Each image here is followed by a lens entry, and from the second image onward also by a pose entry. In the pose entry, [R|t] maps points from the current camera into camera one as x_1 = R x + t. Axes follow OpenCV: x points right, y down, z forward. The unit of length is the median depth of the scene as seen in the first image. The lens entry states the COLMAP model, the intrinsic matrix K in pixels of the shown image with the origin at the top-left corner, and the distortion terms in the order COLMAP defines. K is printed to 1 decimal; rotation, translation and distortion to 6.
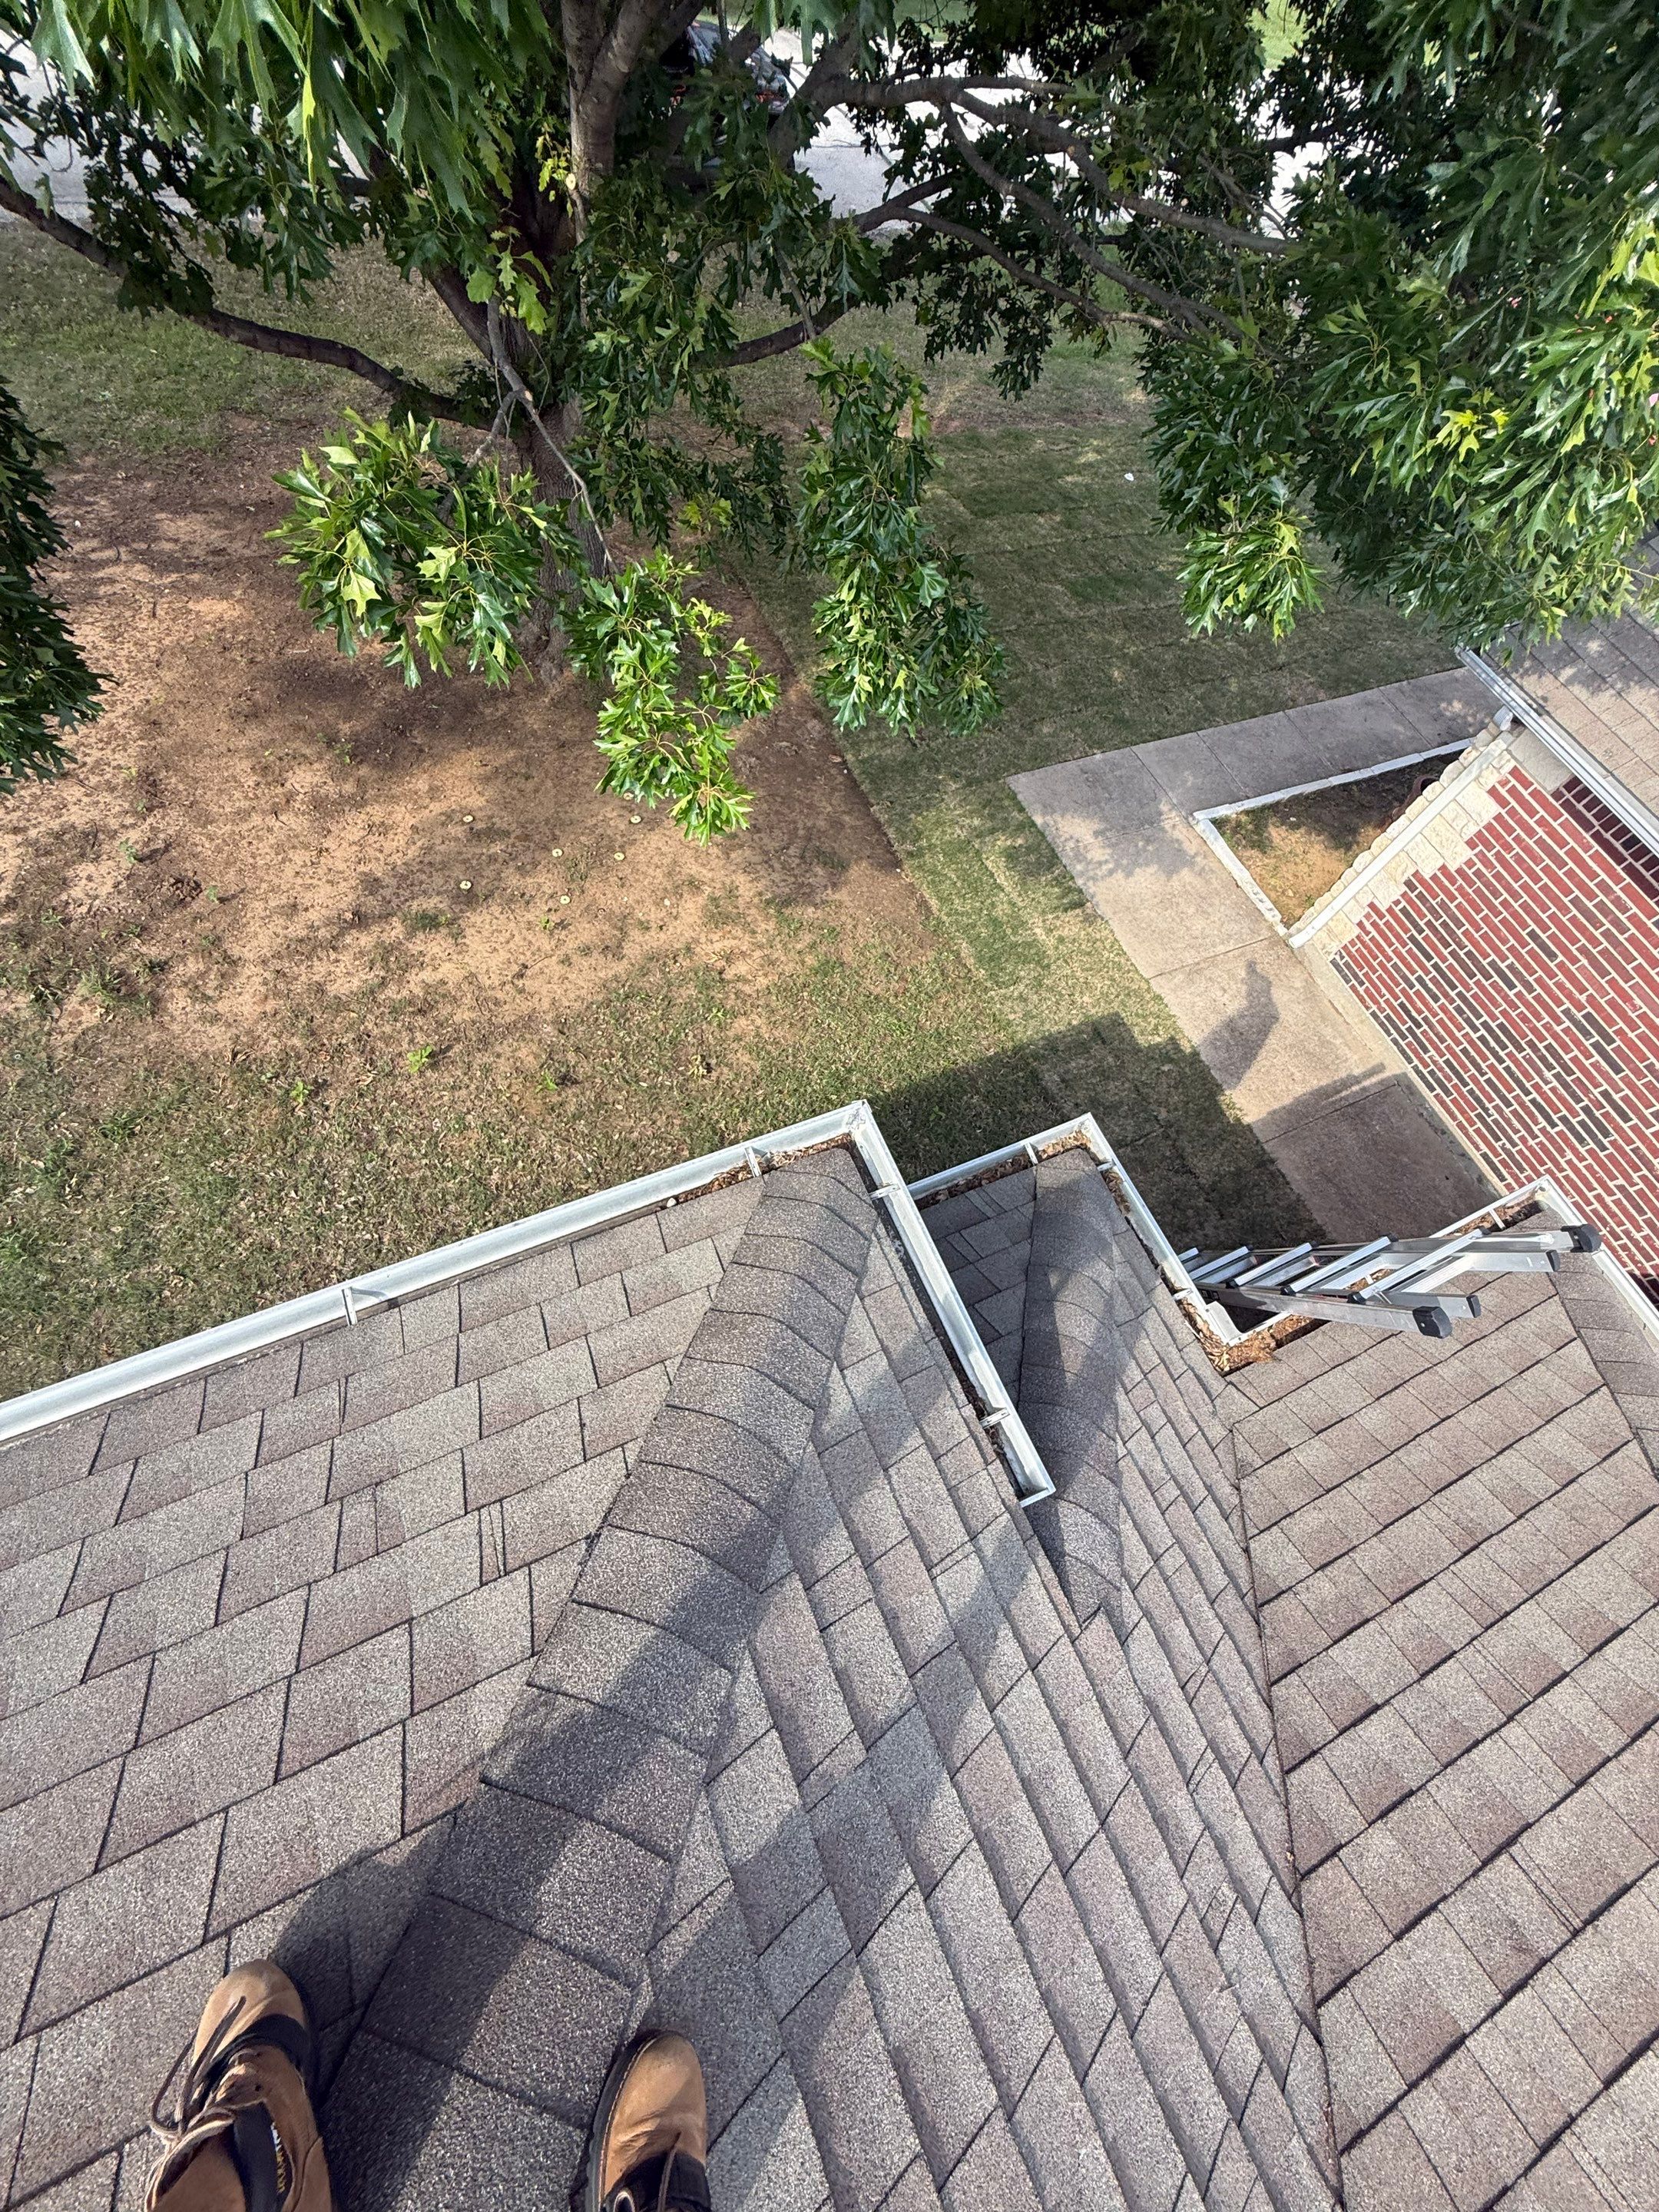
lens RADIAL K [[884.9, 0, 832.6], [0, 884.9, 1104.2], [0, 0, 1]] dist [0.000485, 0.000176]
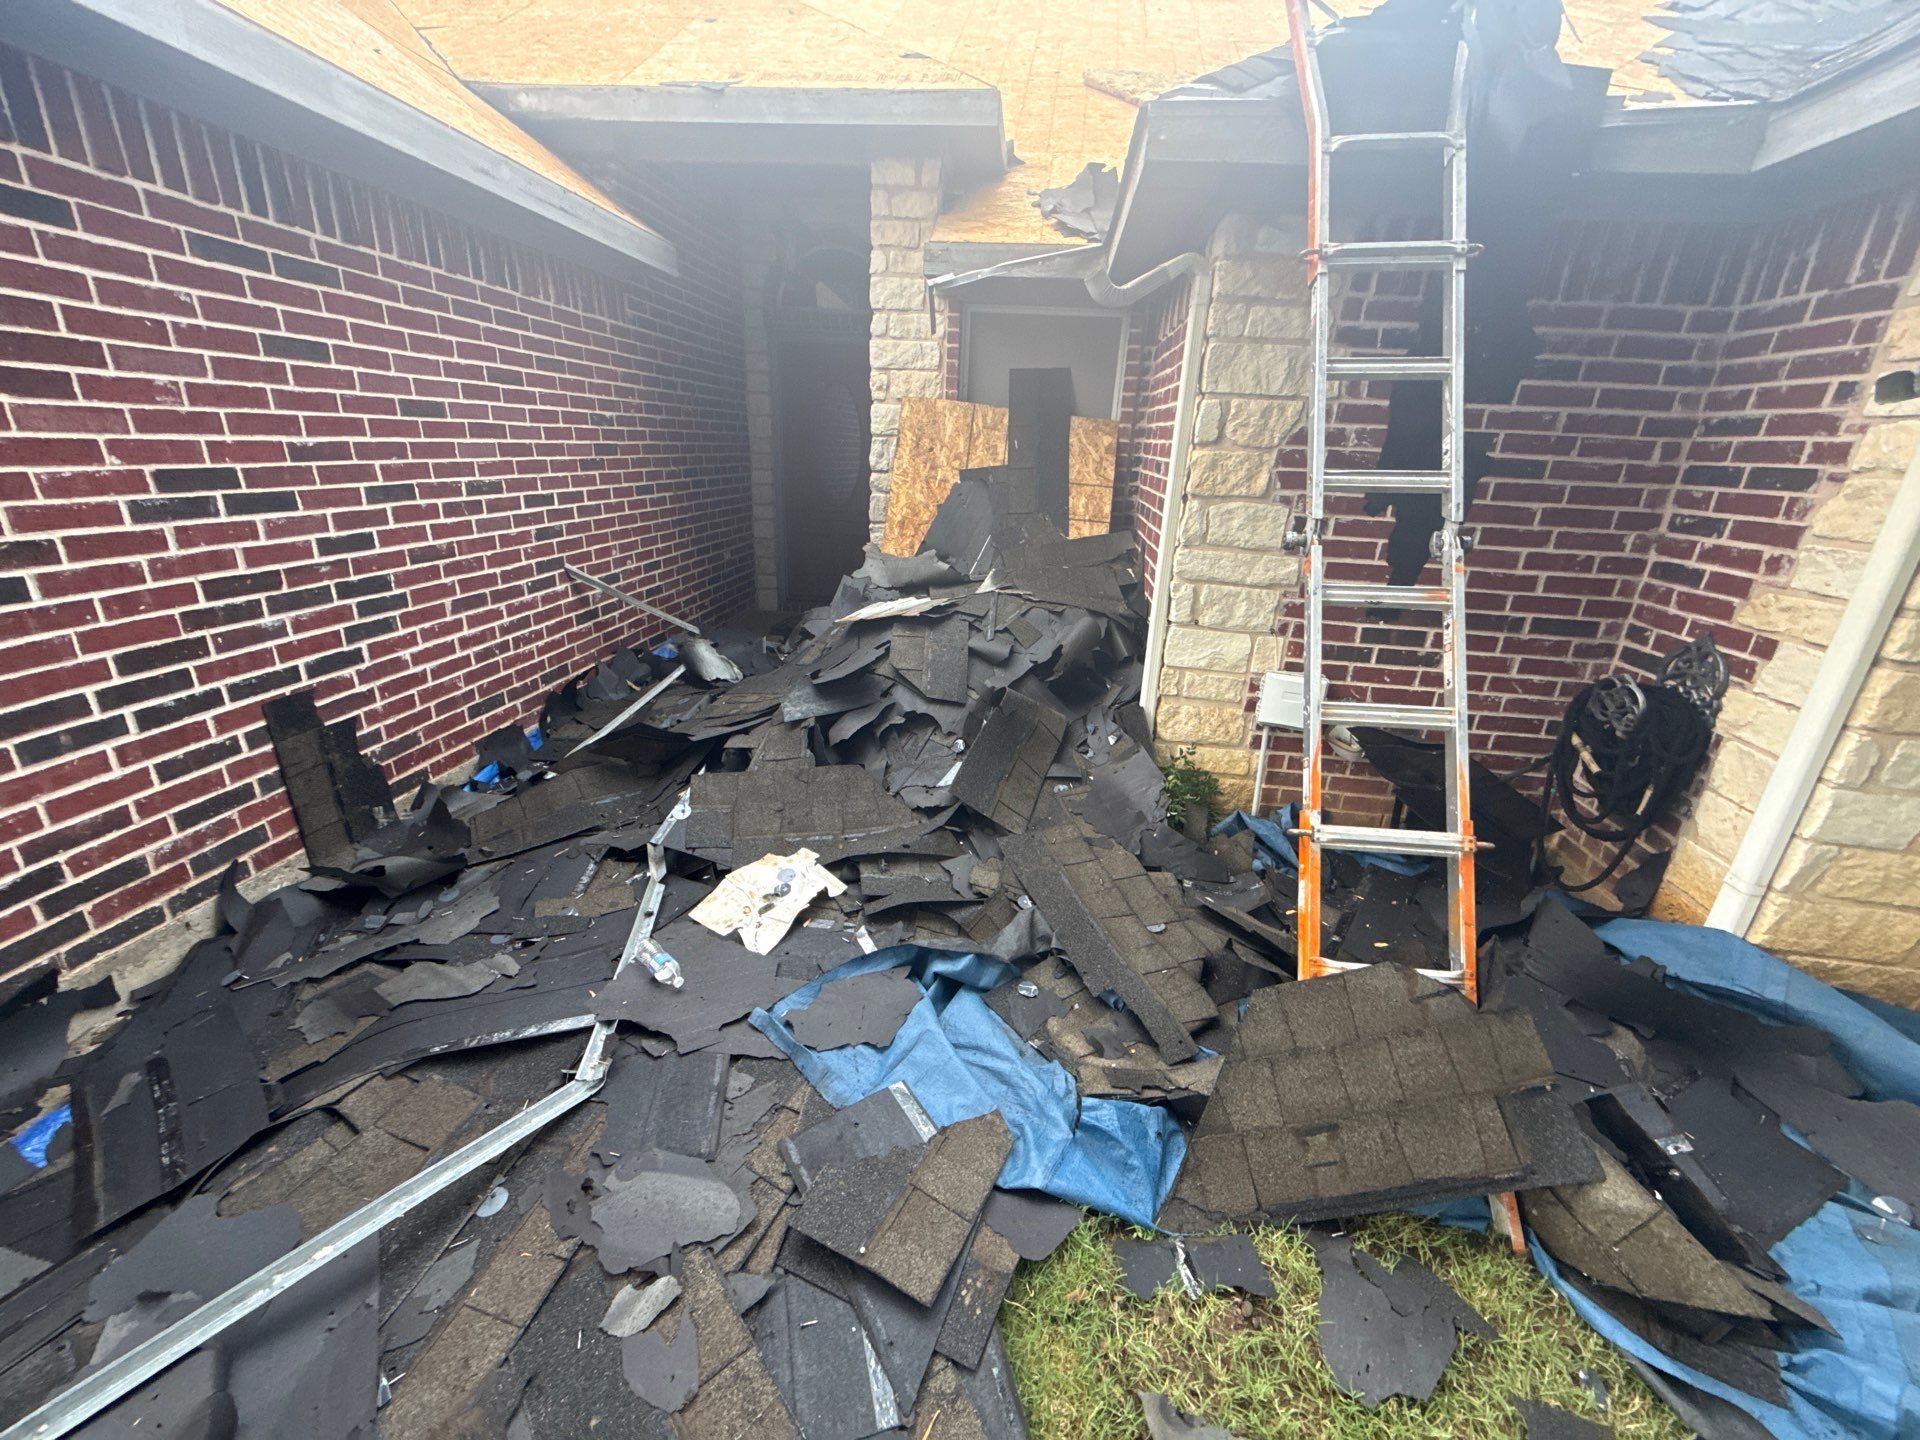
lens RADIAL K [[764.3, 0, 963.0], [0, 764.3, 721.3], [0, 0, 1]] dist [0.001473, -0.000218]
pose [[-0.839010, -0.347712, 0.418519, 0.256966], [0.388155, 0.156547, 0.908201, -0.237421], [-0.381311, 0.924440, 0.003621, 0.817518]]
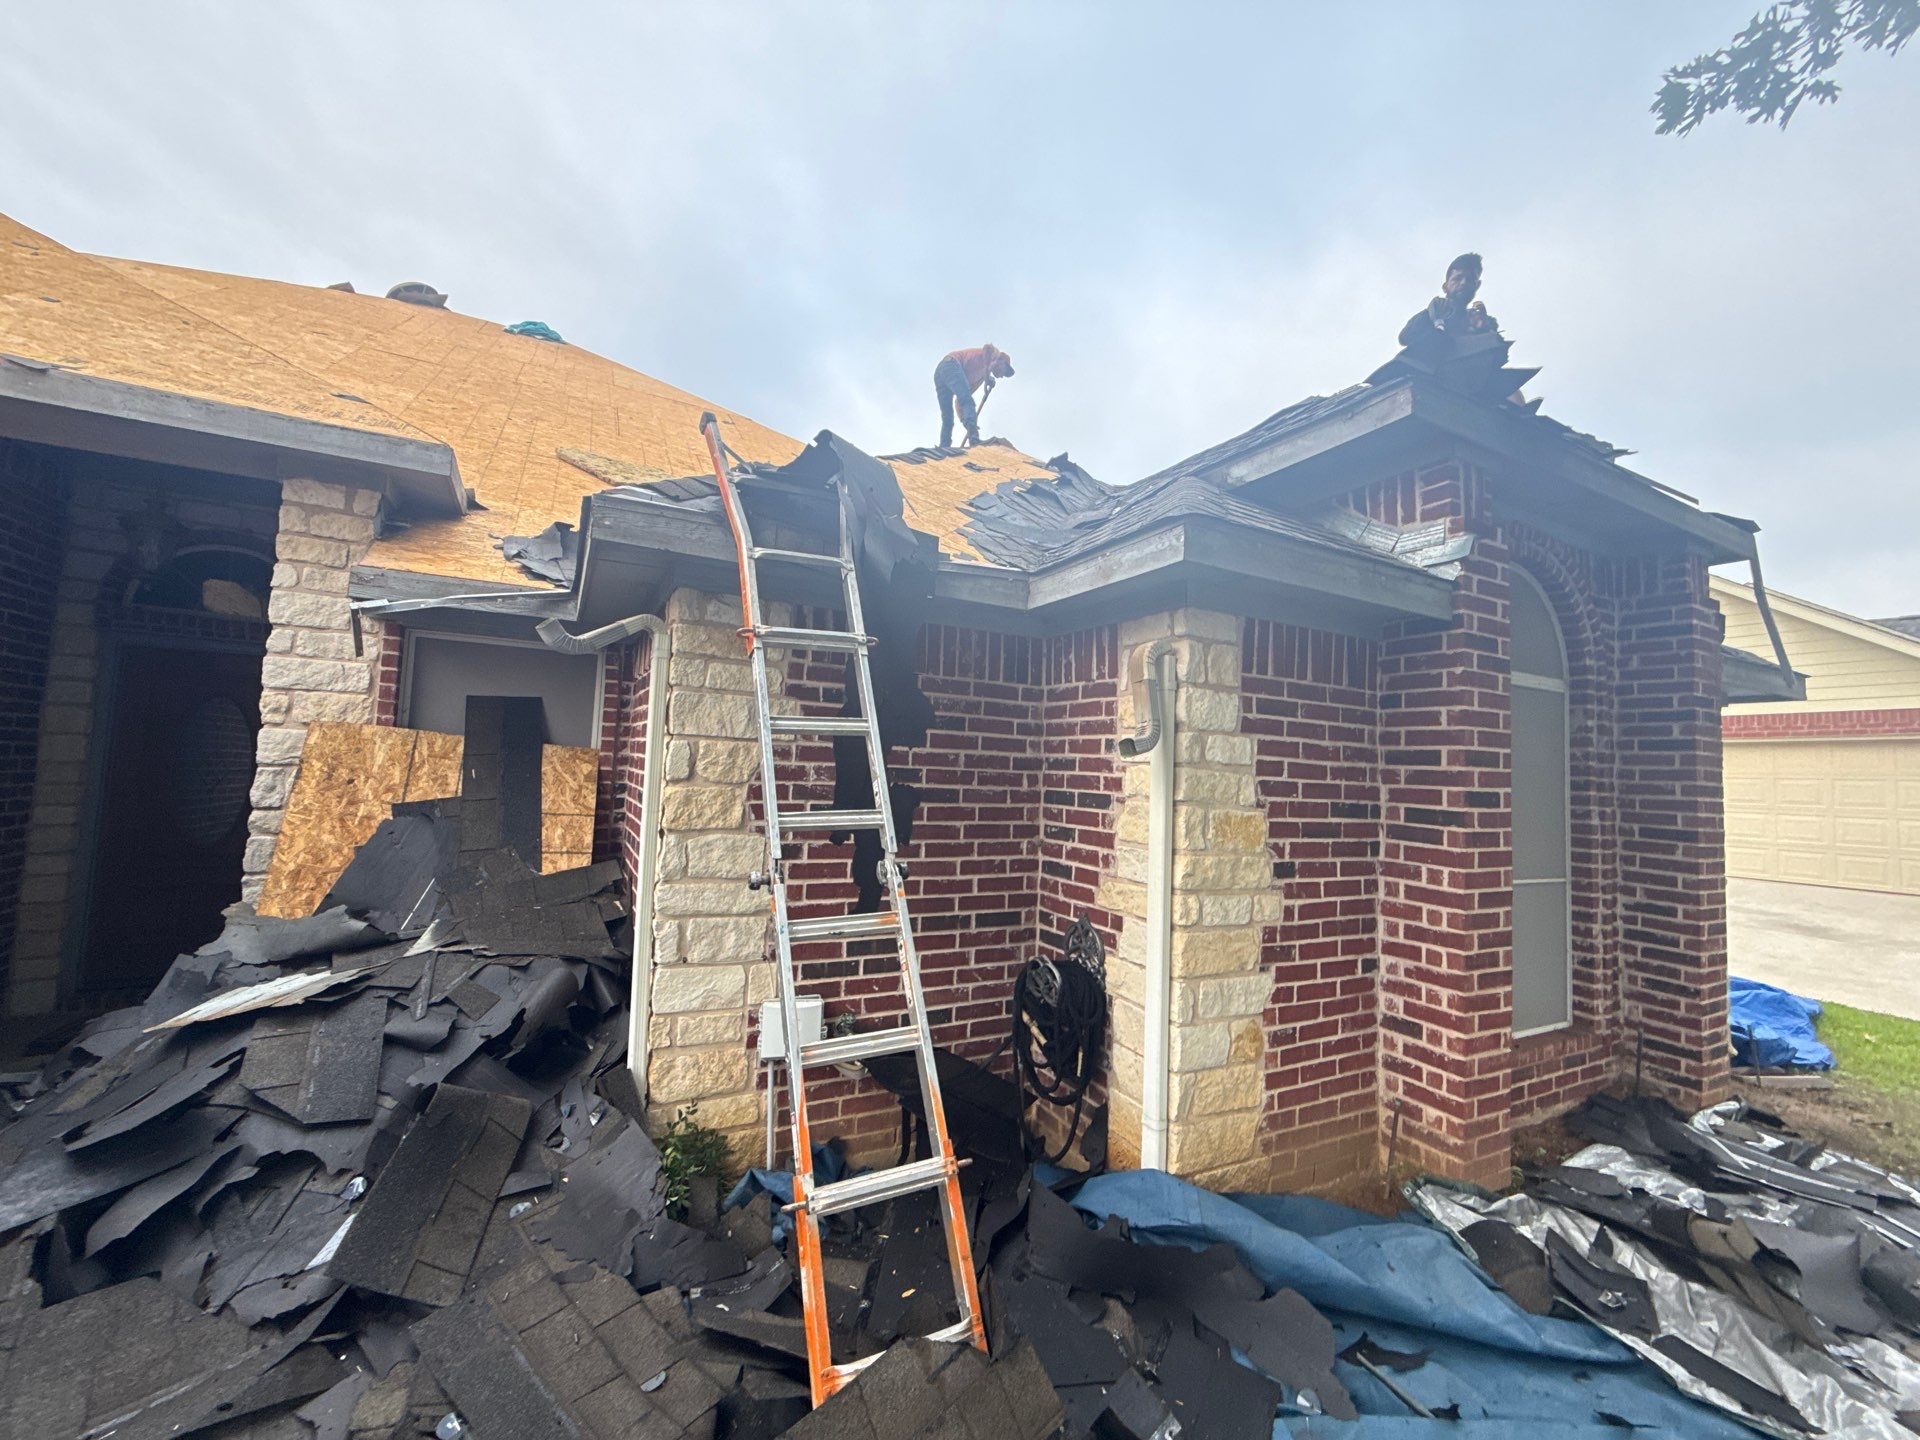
lens RADIAL K [[768.1, 0, 960.0], [0, 768.1, 724.5], [0, 0, 1]] dist [0.000485, 0.000176]
pose [[-0.981477, -0.186495, -0.043847, 0.243944], [-0.131953, 0.492131, 0.860462, -0.232193], [-0.138893, 0.850310, -0.507624, 0.795530]]
